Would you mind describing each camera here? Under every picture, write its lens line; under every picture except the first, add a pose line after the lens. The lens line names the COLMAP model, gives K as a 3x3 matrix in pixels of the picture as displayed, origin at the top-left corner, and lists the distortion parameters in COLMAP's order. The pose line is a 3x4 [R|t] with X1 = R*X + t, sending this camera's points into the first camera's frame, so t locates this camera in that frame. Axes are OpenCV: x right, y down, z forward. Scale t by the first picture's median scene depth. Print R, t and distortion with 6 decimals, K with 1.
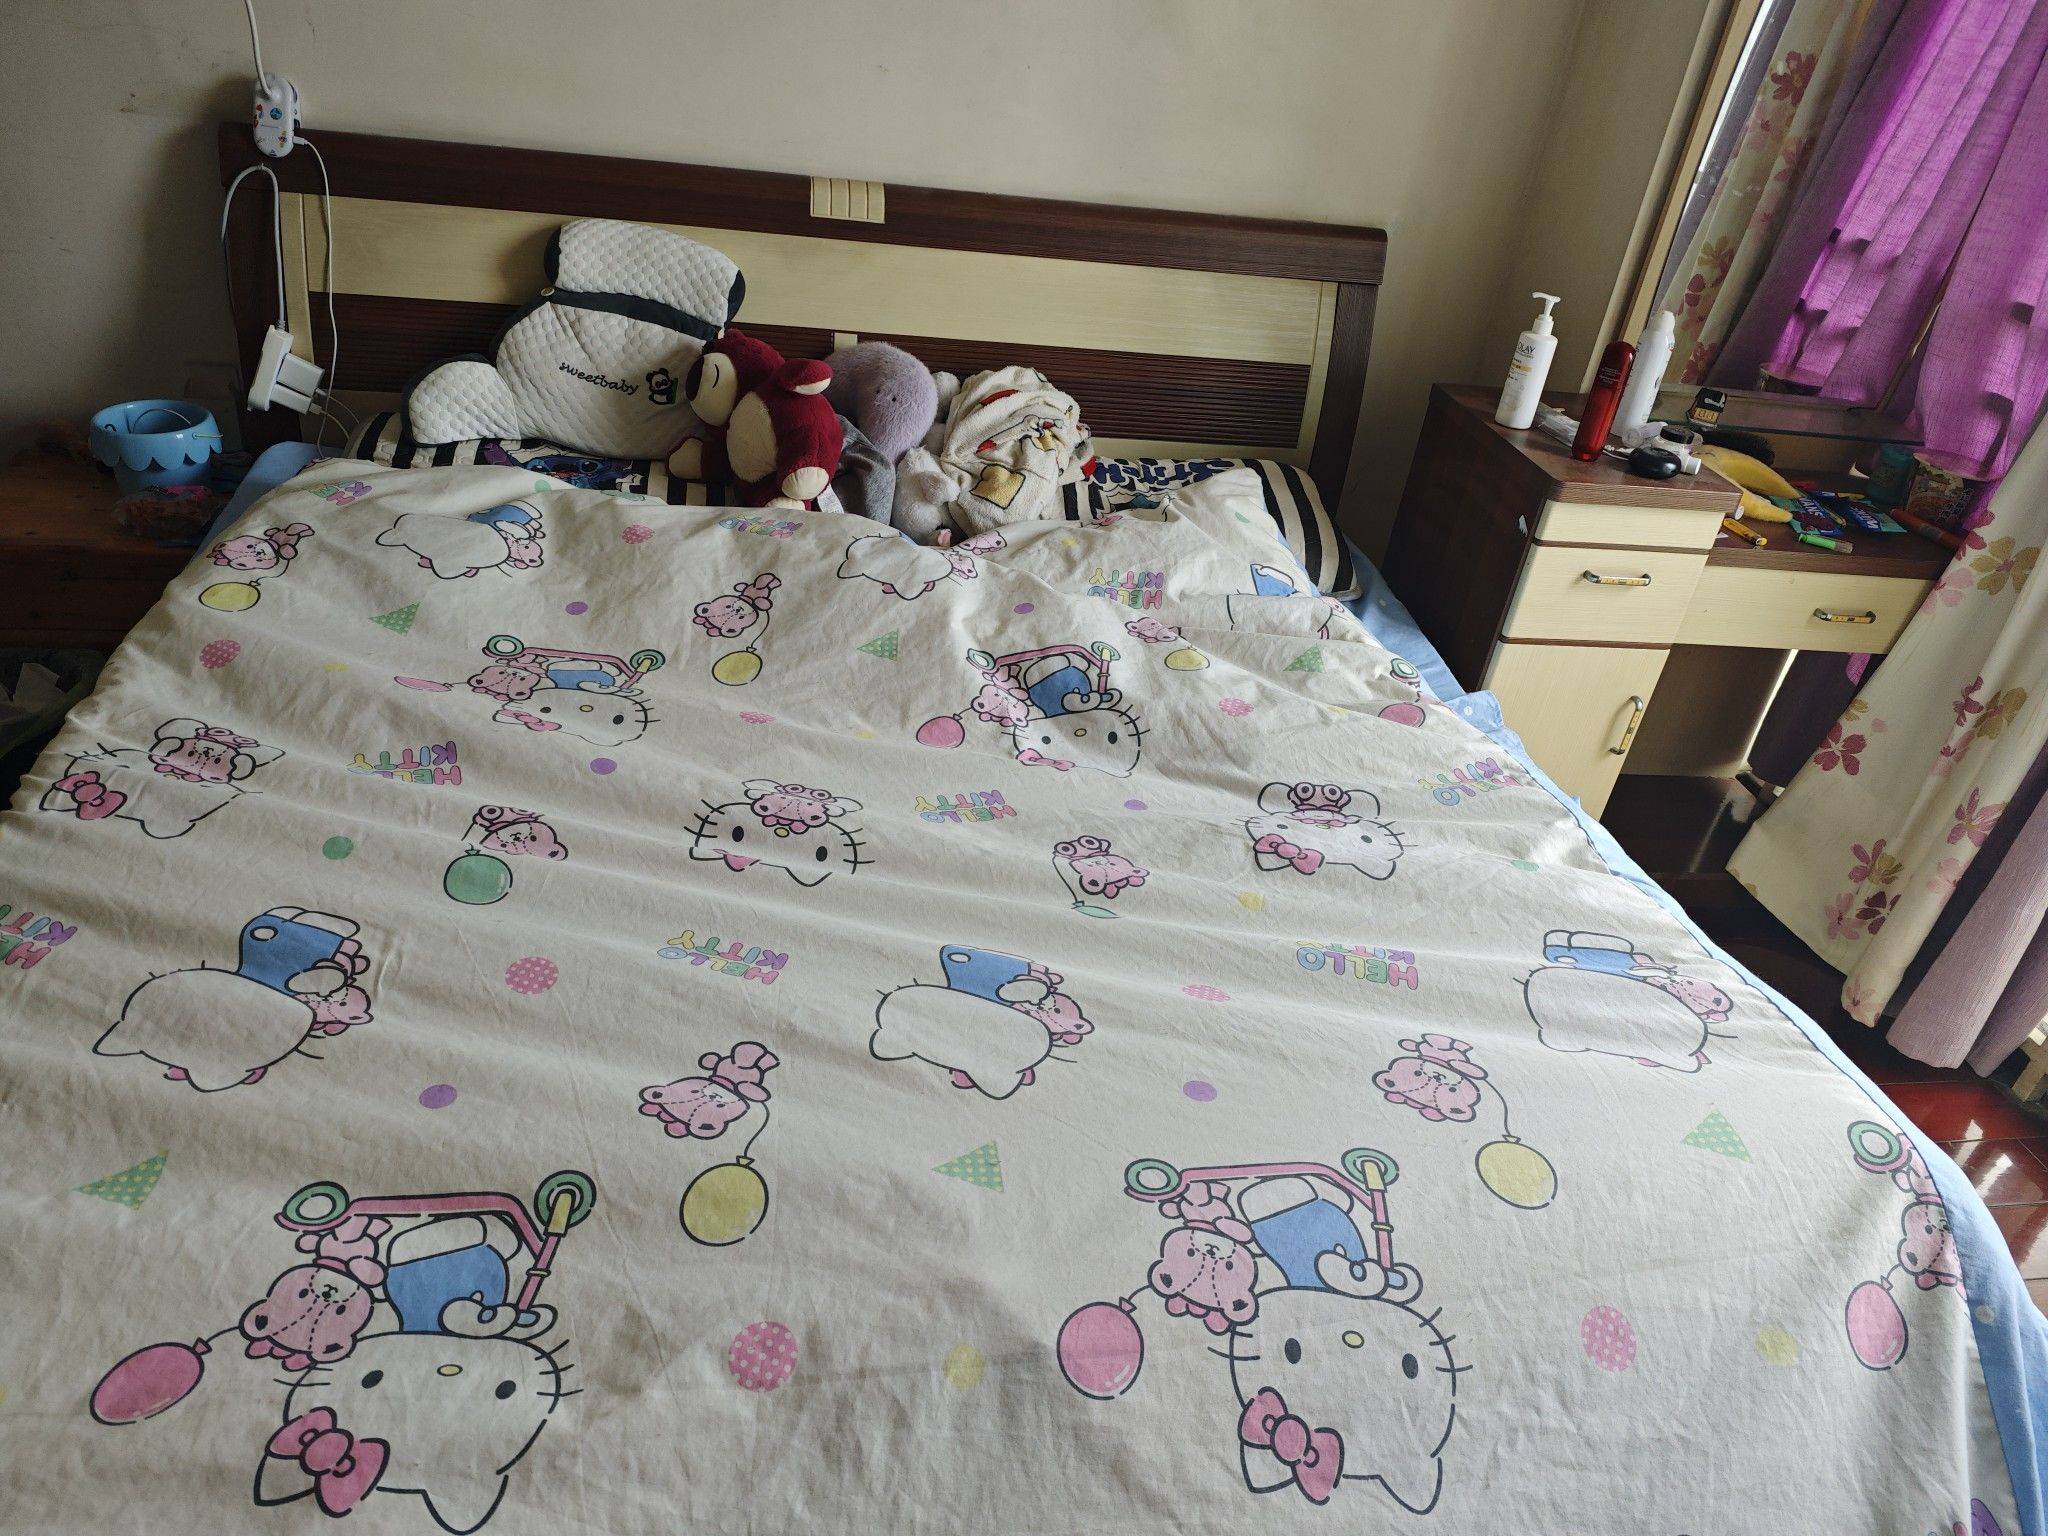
lens RADIAL K [[1349.6, 0, 1024.0], [0, 1349.6, 768.0], [0, 0, 1]] dist [-0.005846, -0.002987]
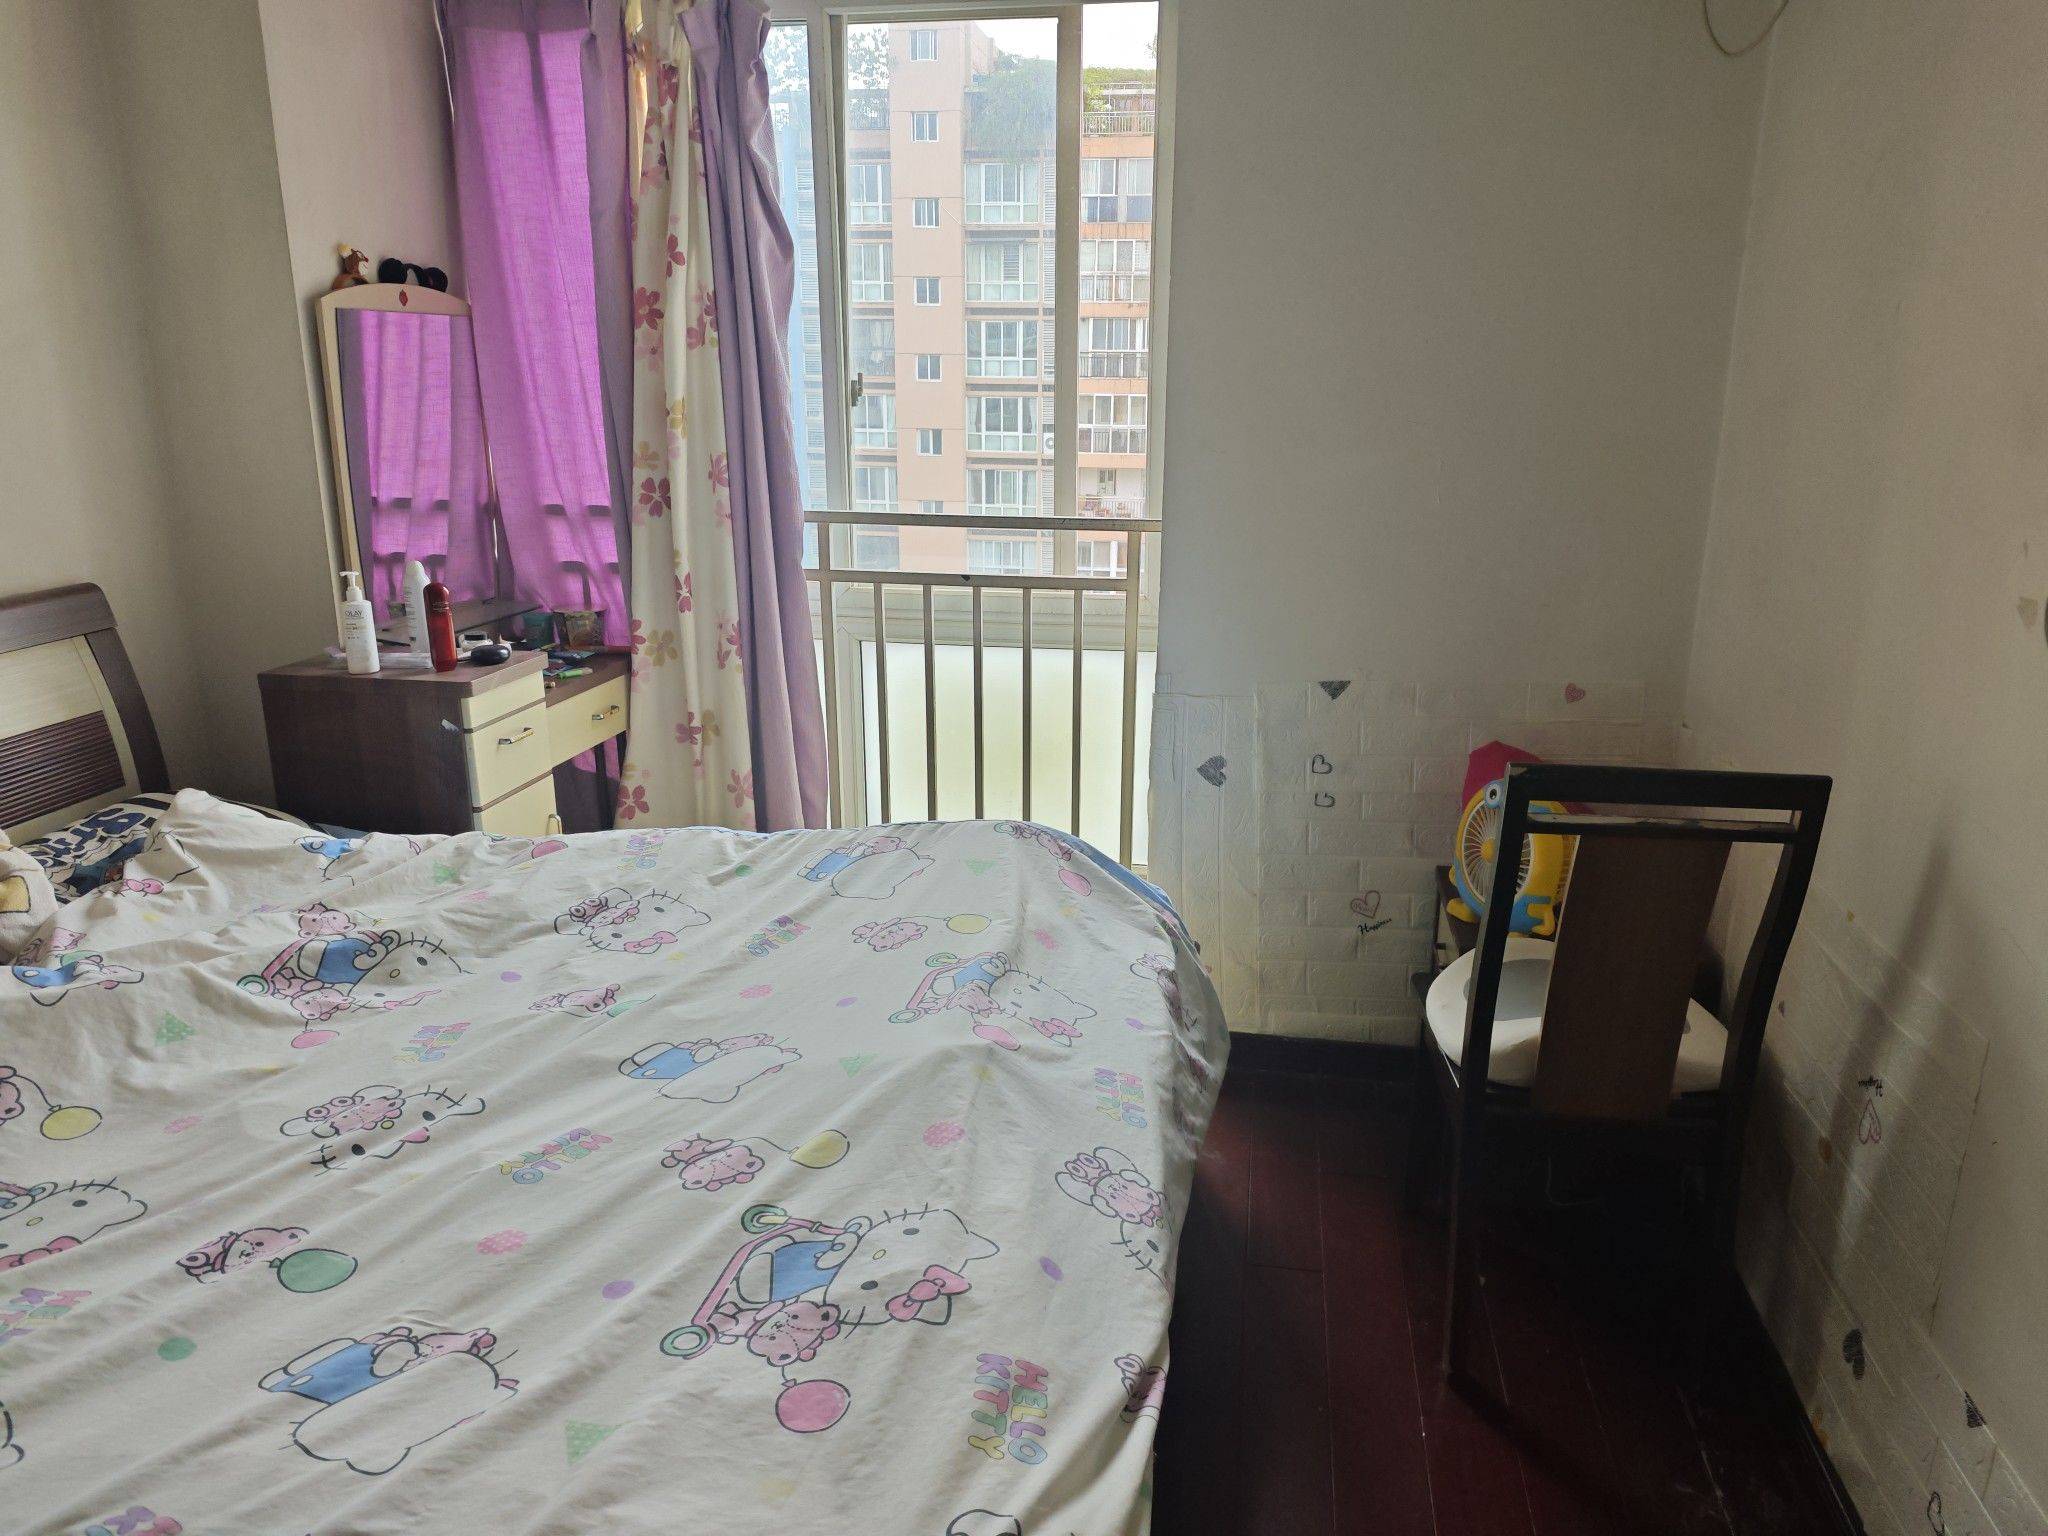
lens RADIAL K [[1416.4, 0, 1024.0], [0, 1416.4, 768.0], [0, 0, 1]] dist [-0.104442, -0.001229]
pose [[0.306725, -0.354985, 0.883123, -0.625539], [0.524212, 0.837445, 0.154556, -0.061250], [-0.794432, 0.415537, 0.442953, -0.007491]]
